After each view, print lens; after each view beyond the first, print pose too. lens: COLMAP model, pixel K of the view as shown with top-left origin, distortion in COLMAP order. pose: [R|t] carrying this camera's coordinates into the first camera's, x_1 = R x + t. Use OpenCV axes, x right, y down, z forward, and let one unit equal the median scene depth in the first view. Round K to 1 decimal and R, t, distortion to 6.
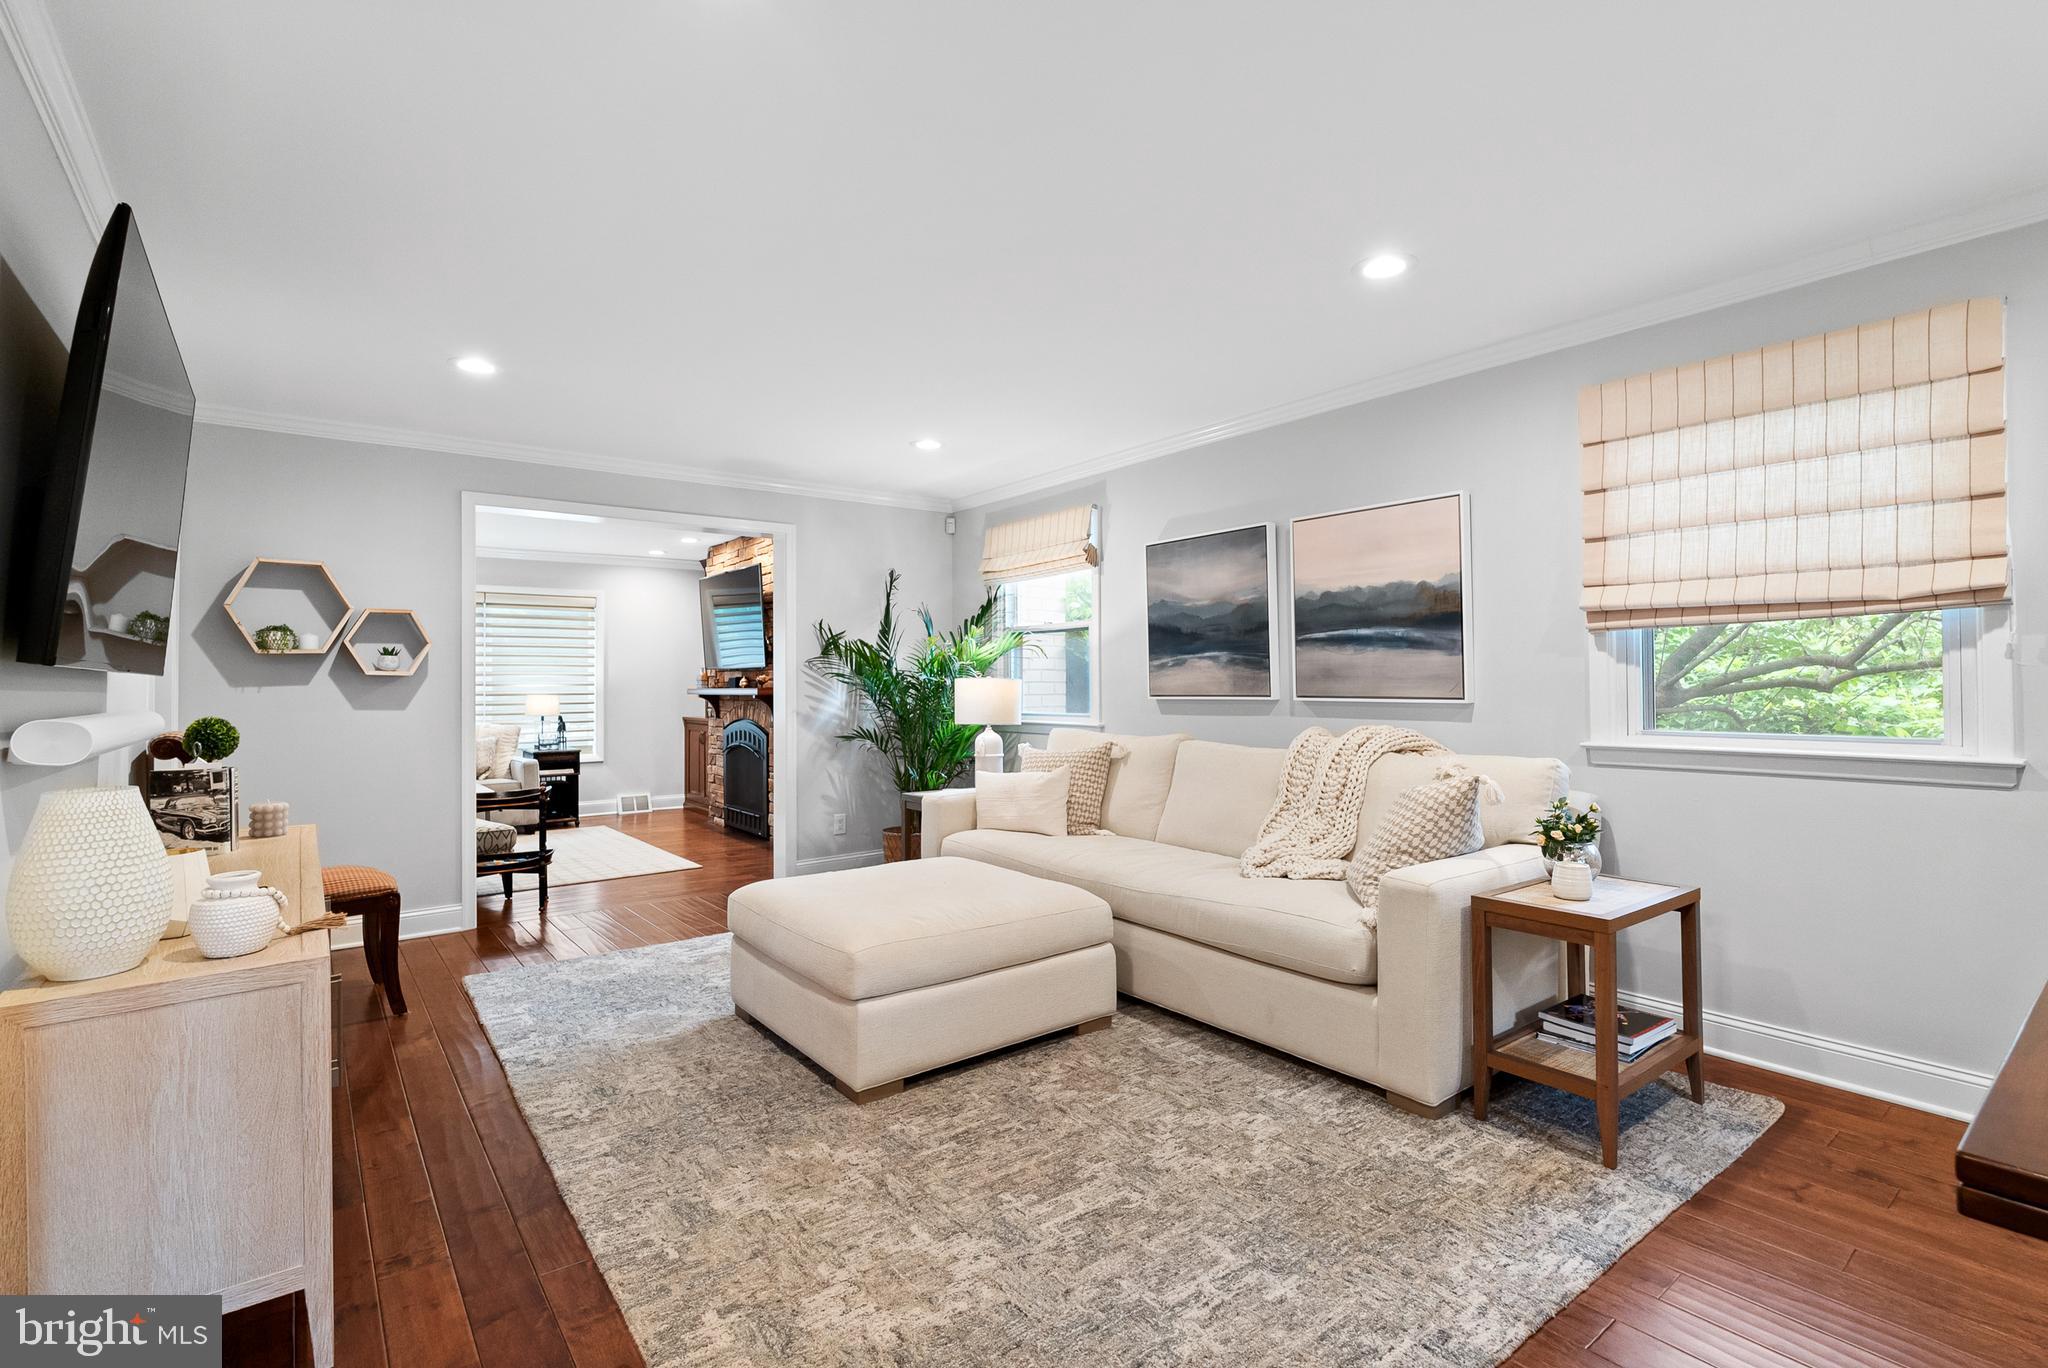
lens RADIAL K [[921.7, 0, 1010.6], [0, 921.7, 683.5], [0, 0, 1]] dist [-0.002763, -0.001592]
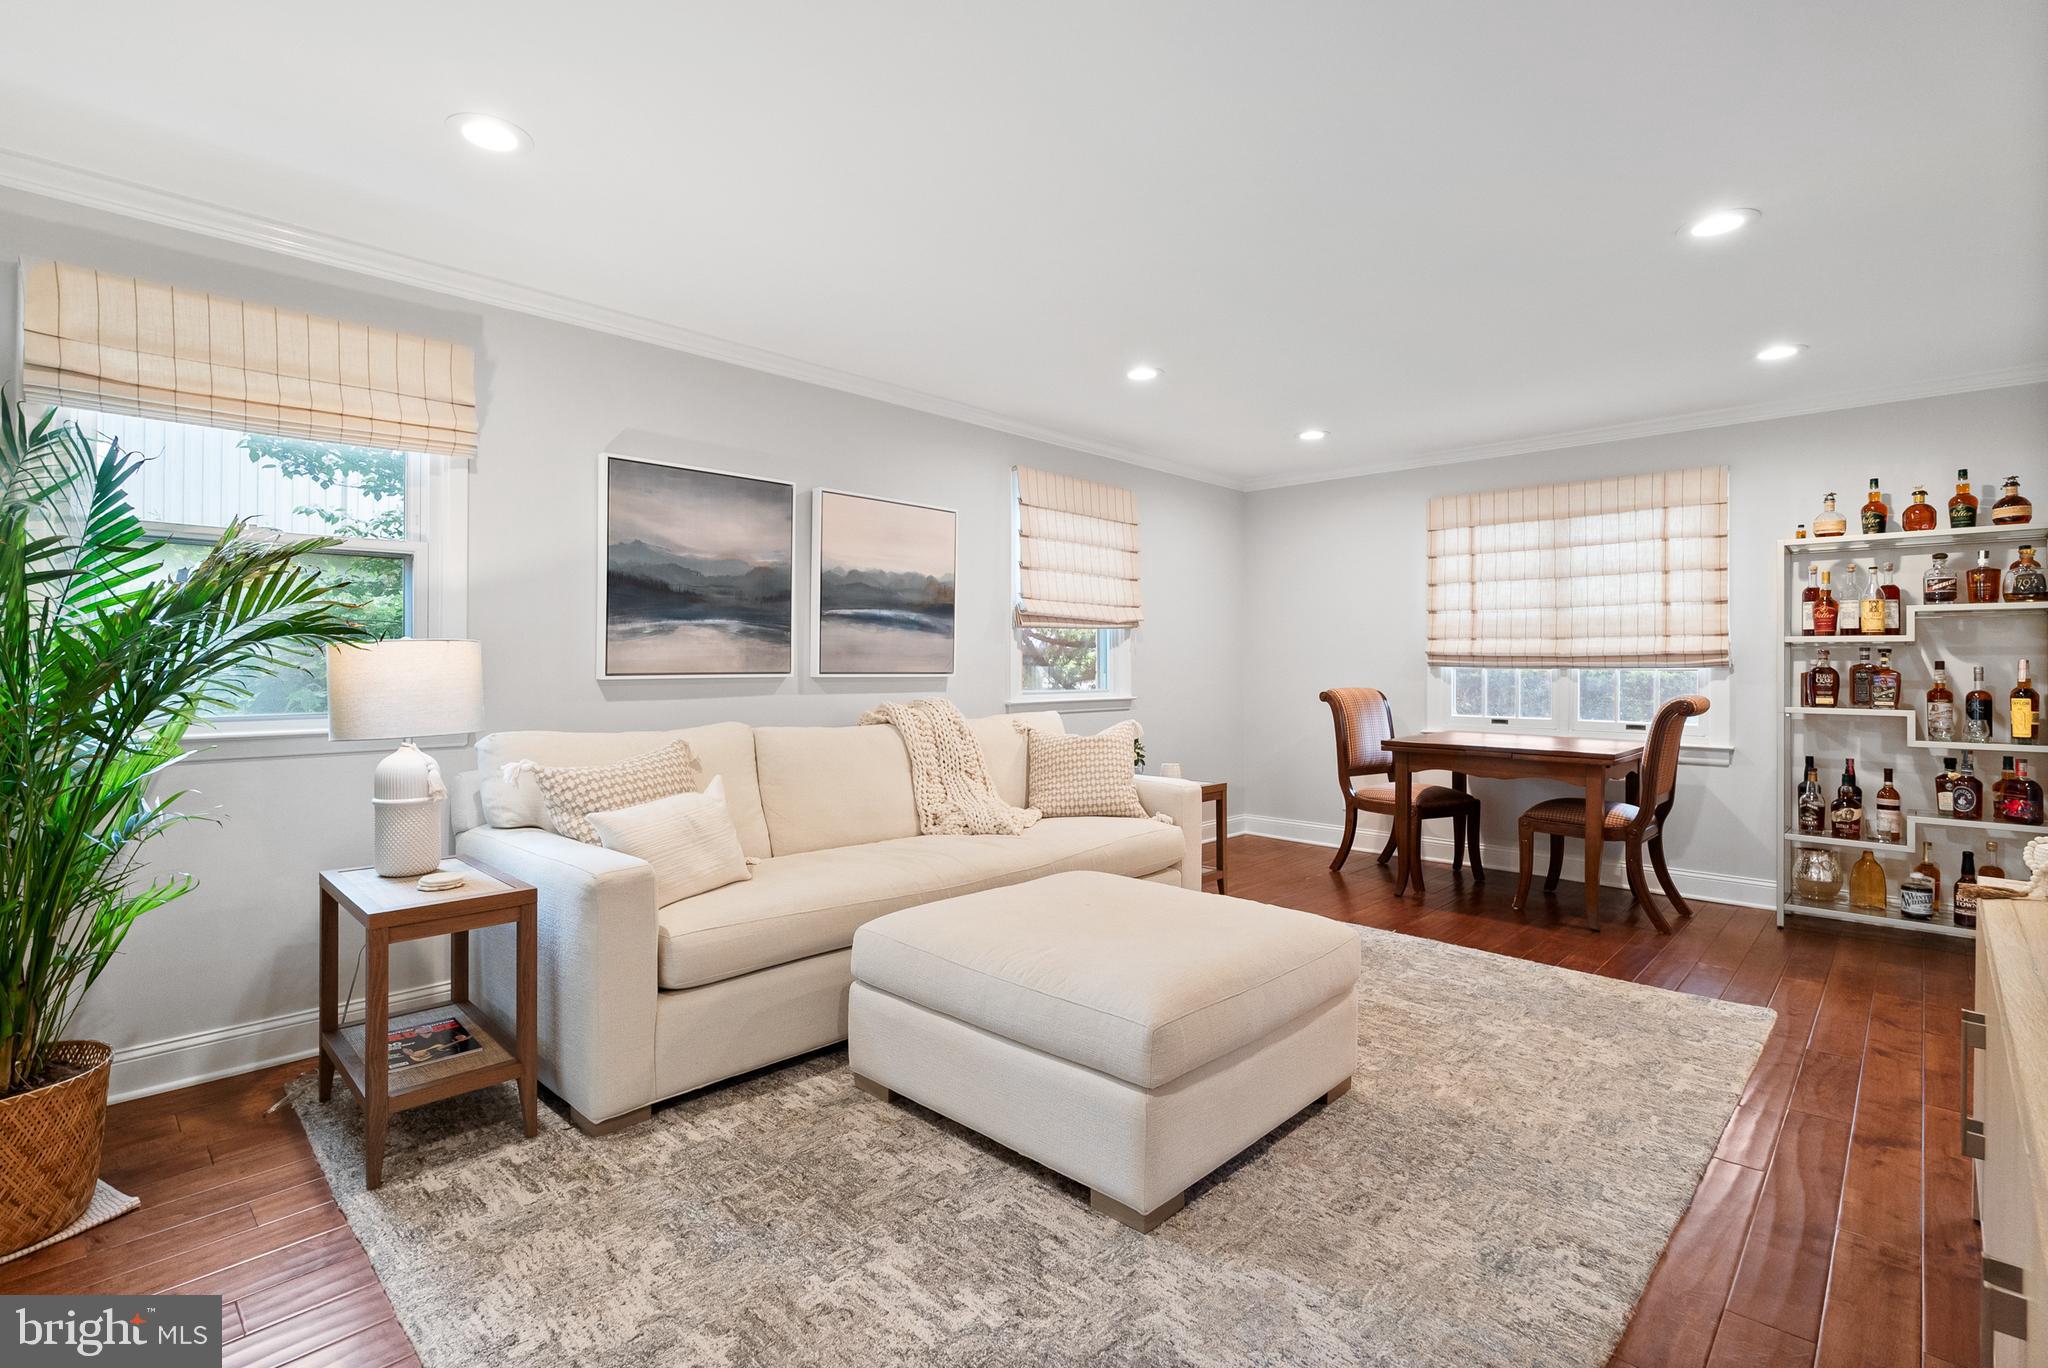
lens RADIAL K [[921.7, 0, 1033.4], [0, 921.7, 668.6], [0, 0, 1]] dist [-0.002763, -0.001592]
pose [[-0.136006, 0.002866, 0.990704, -0.757120], [-0.002034, 0.999993, -0.003173, 0.013673], [-0.990706, -0.002447, -0.135999, 1.024551]]
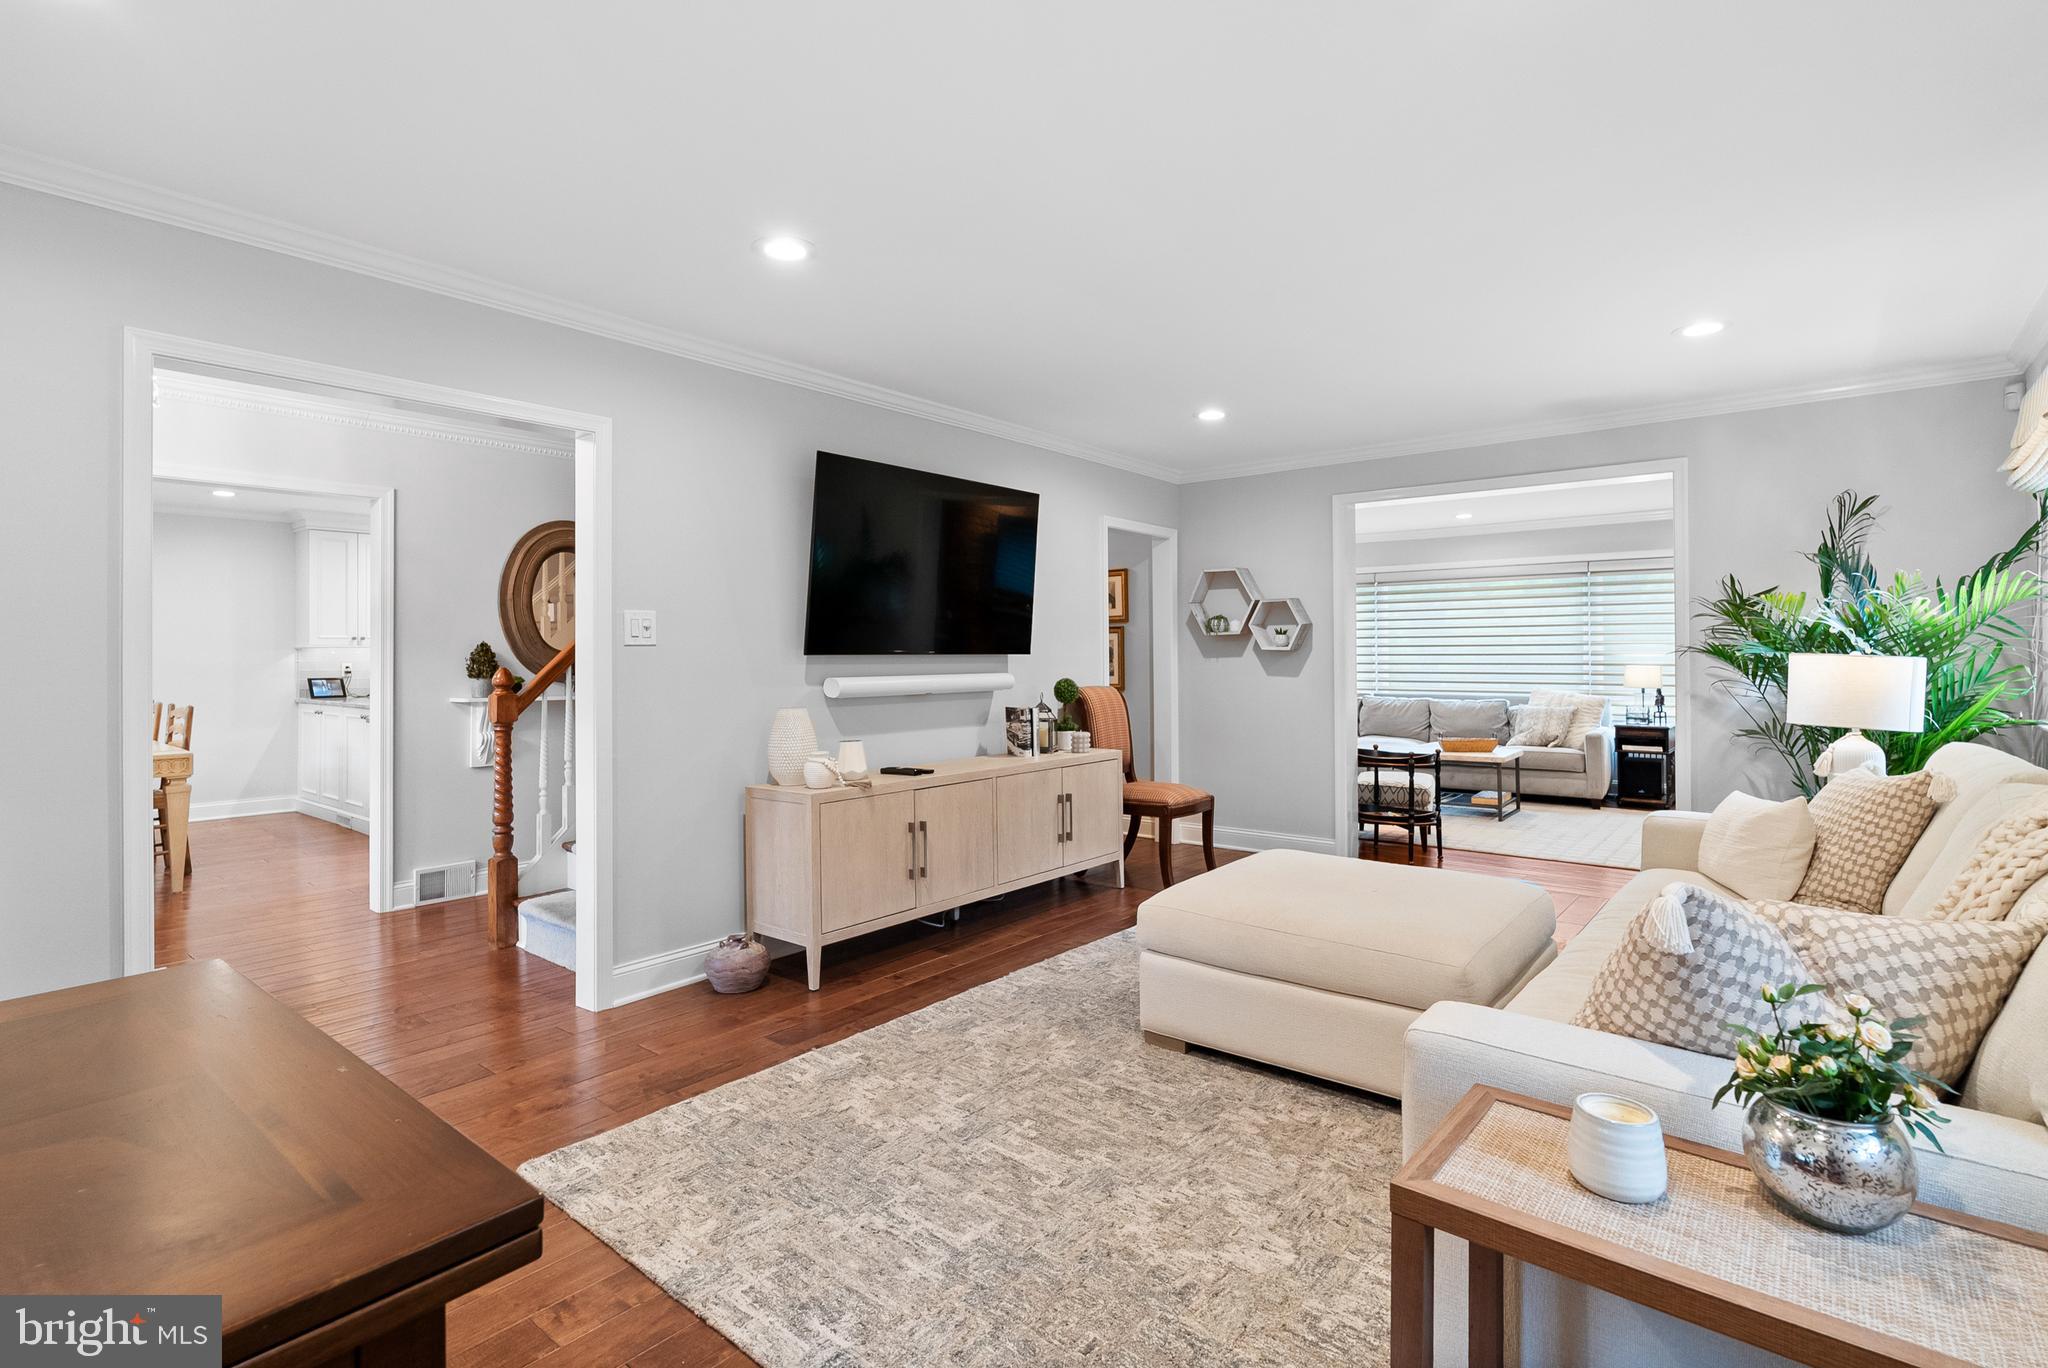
lens RADIAL K [[990.4, 0, 1096.4], [0, 990.4, 652.5], [0, 0, 1]] dist [-0.002773, -0.000055]
pose [[0.268439, 0.006022, -0.963278, 0.680011], [-0.000530, 0.999981, 0.006103, -0.014940], [0.963297, -0.001128, 0.268437, 0.435123]]
